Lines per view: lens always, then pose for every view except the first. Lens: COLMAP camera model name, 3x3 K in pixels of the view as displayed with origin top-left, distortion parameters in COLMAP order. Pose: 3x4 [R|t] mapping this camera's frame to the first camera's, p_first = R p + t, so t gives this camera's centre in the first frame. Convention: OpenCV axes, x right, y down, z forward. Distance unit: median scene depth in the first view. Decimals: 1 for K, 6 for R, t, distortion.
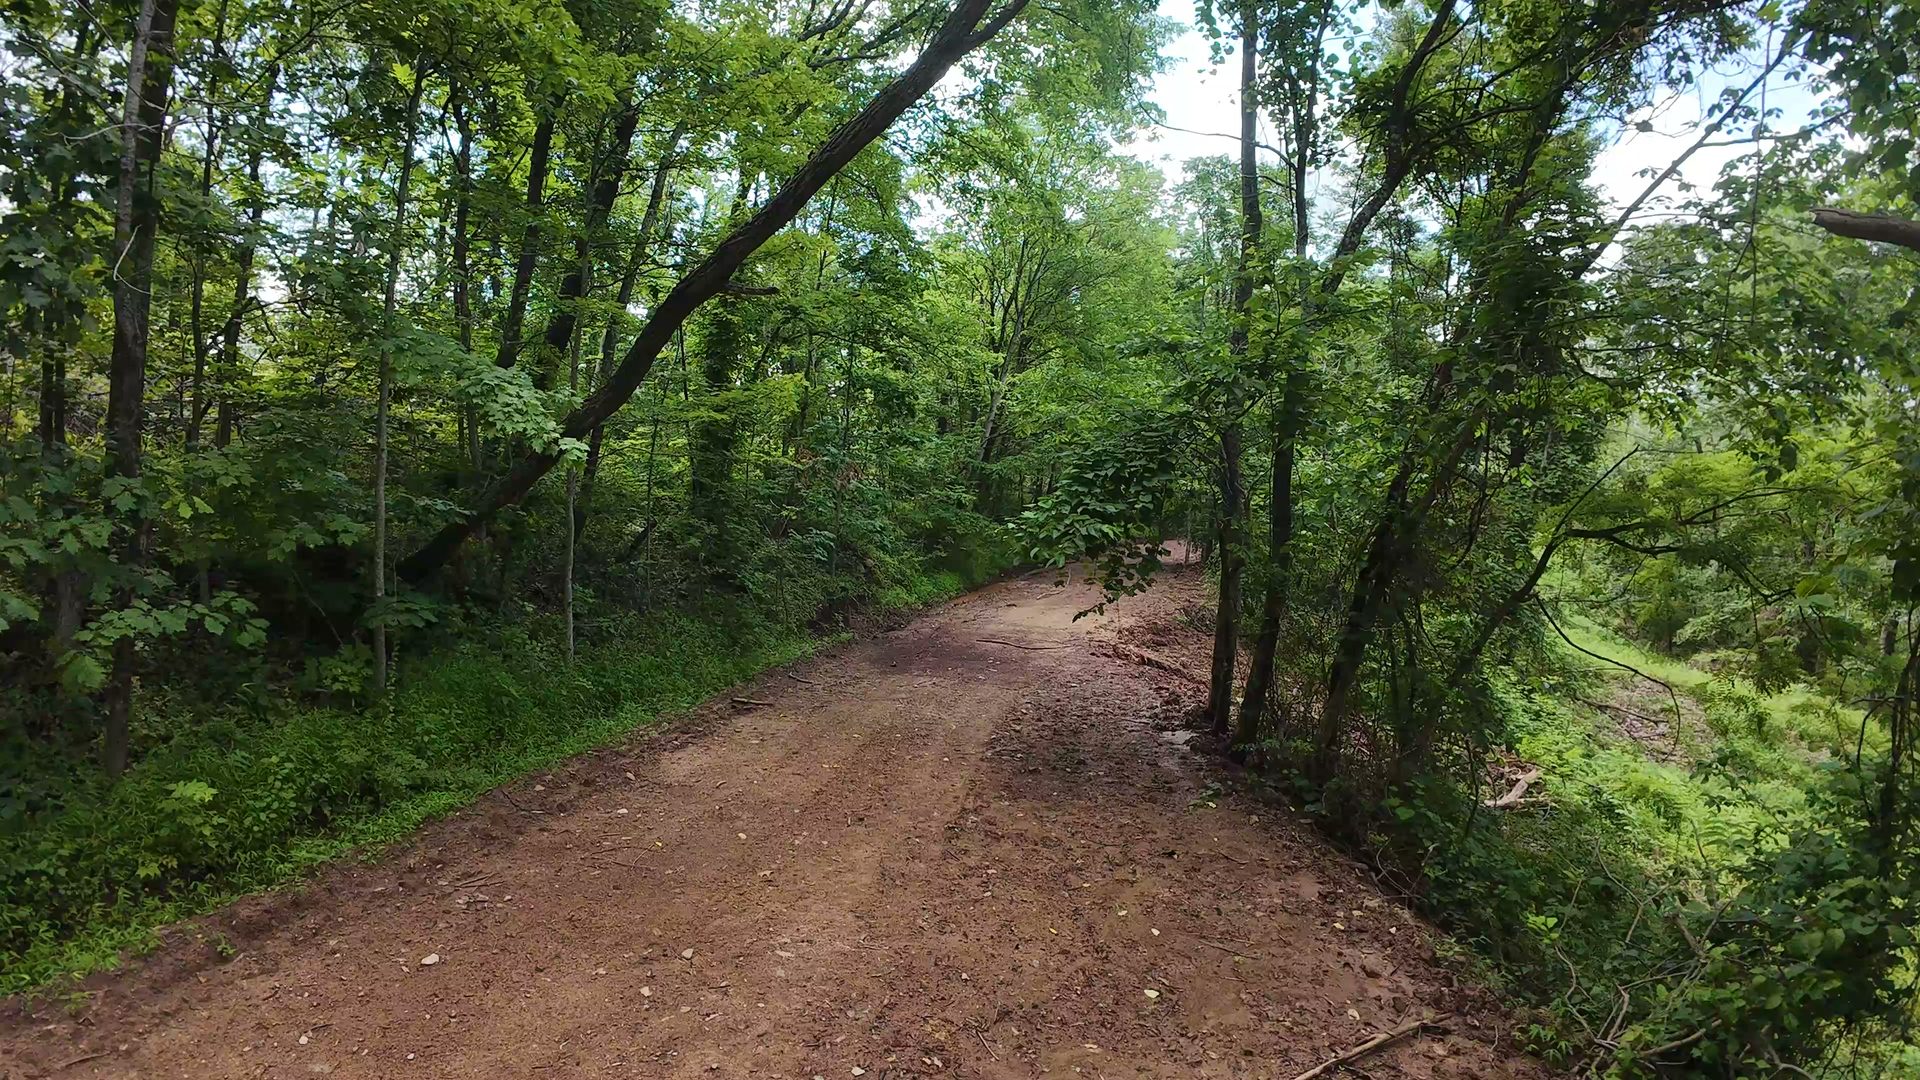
lens RADIAL K [[1643.6, 0, 960.0], [0, 1643.6, 540.4], [0, 0, 1]] dist [-0.020282, 0.048514]
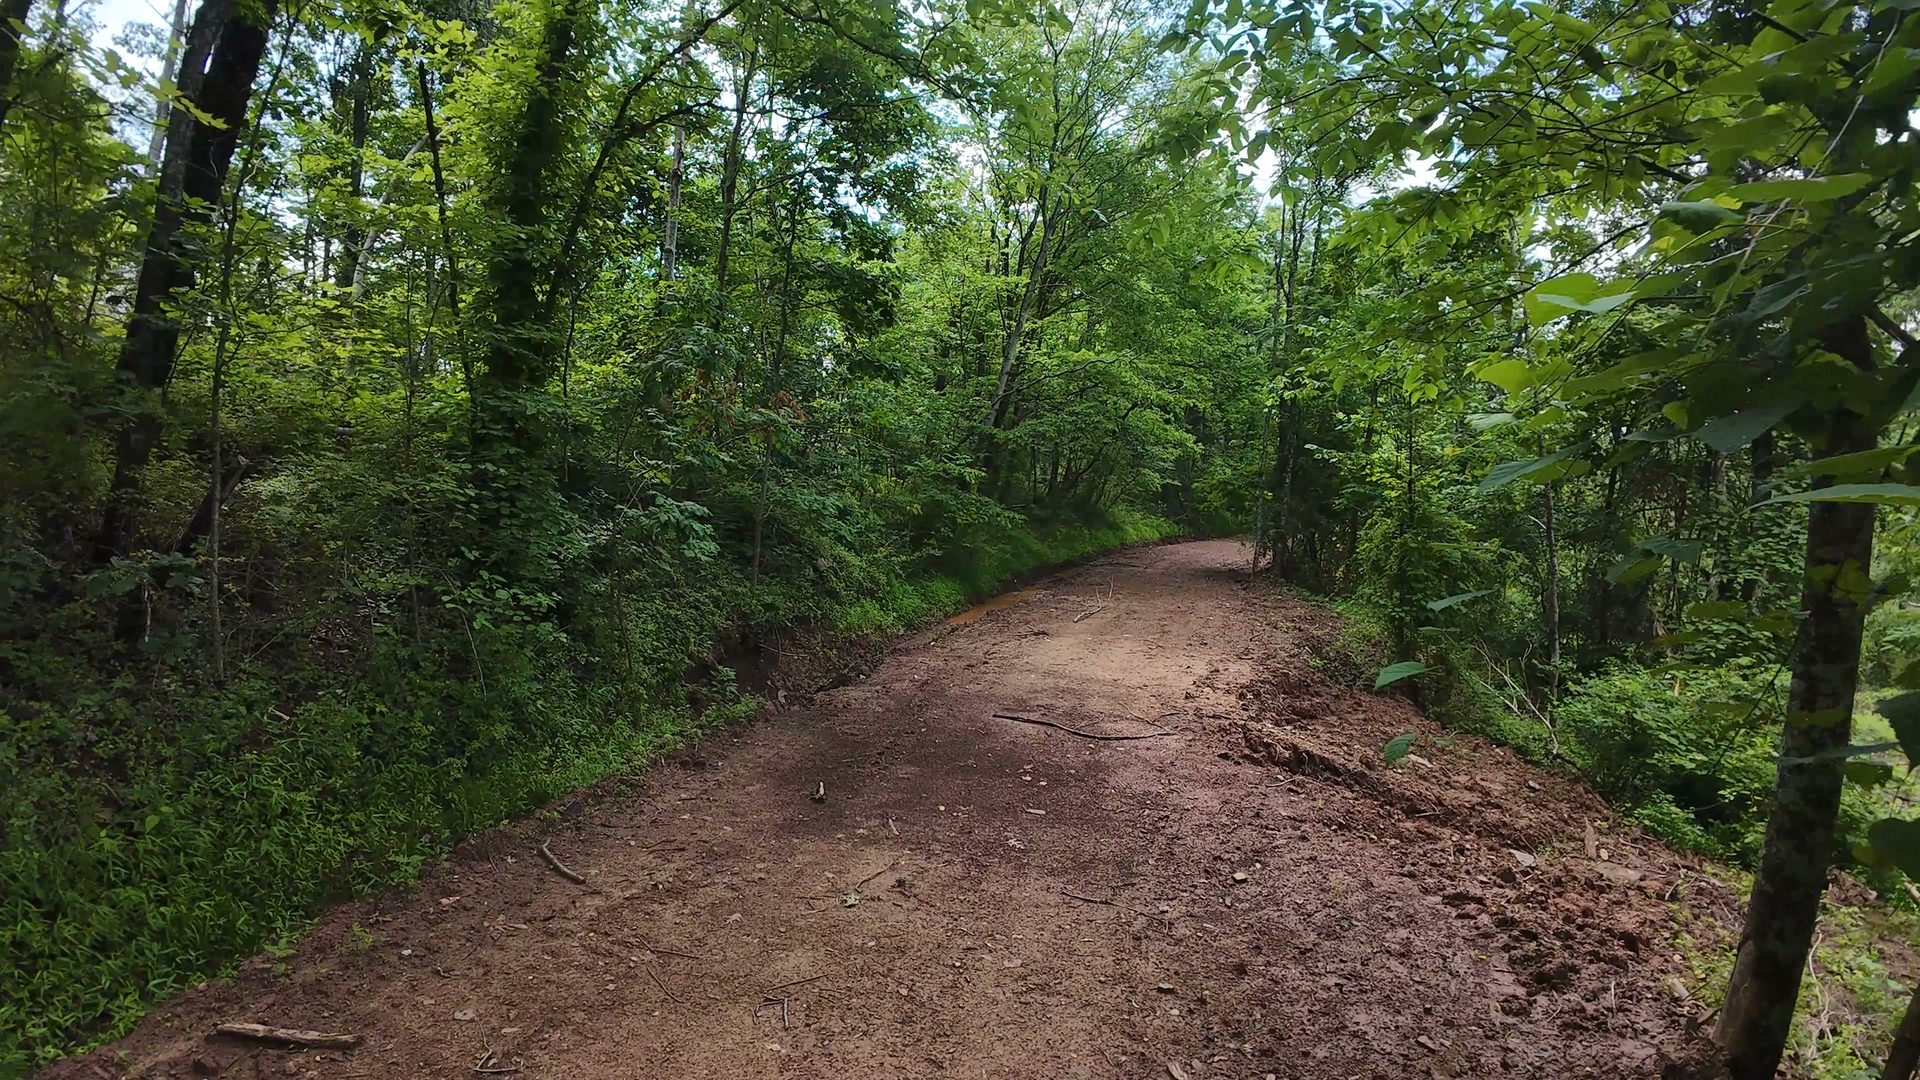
lens RADIAL K [[1643.6, 0, 960.0], [0, 1643.6, 540.0], [0, 0, 1]] dist [-0.020282, 0.048514]
pose [[0.999773, 0.021205, 0.002249, -0.002347], [-0.021210, 0.999773, 0.002129, 0.001644], [-0.002203, -0.002176, 0.999995, 0.325904]]
